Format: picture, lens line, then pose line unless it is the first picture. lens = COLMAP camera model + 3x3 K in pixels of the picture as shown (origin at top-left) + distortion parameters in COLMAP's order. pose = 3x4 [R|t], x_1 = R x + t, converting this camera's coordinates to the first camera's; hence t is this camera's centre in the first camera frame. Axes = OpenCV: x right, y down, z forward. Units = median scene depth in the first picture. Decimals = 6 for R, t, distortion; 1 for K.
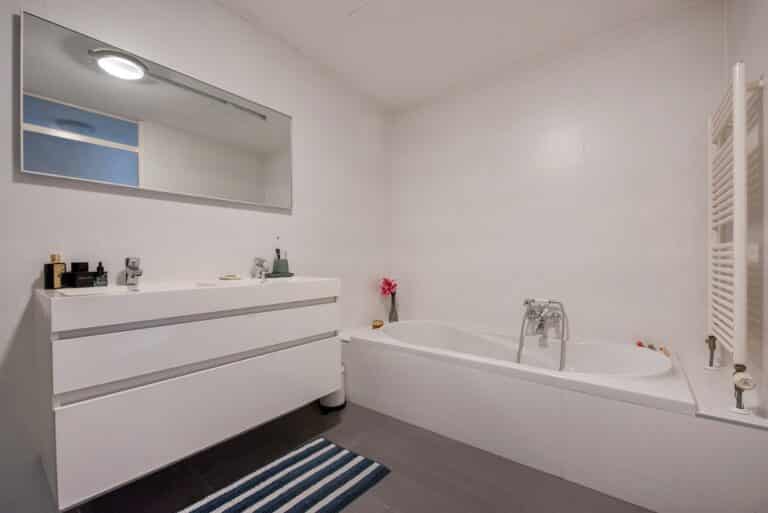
lens RADIAL K [[329.1, 0, 386.5], [0, 329.1, 261.2], [0, 0, 1]] dist [0.000313, 0.000151]
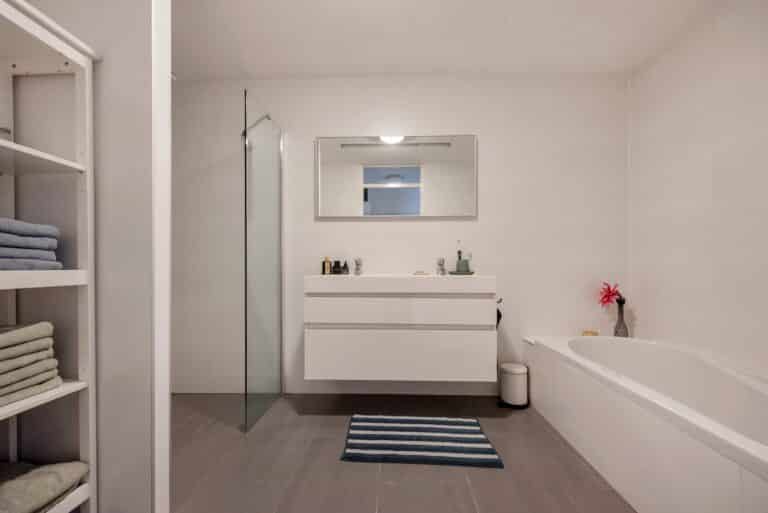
lens RADIAL K [[324.8, 0, 384.7], [0, 324.8, 264.5], [0, 0, 1]] dist [-0.006696, -0.000515]
pose [[0.587503, -0.000708, -0.809222, 0.484358], [-0.007146, 0.999956, -0.006063, 0.021805], [0.809190, 0.009345, 0.587472, 0.099457]]
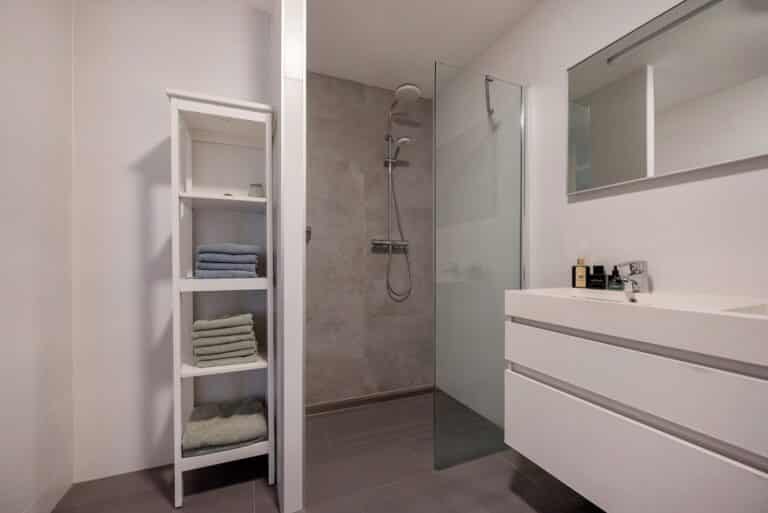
lens RADIAL K [[324.8, 0, 384.7], [0, 324.8, 264.5], [0, 0, 1]] dist [-0.006696, -0.000515]
pose [[-0.486891, 0.007452, -0.873431, 0.227110], [-0.000668, 0.999960, 0.008904, -0.006502], [0.873463, 0.004919, -0.486866, 0.621776]]
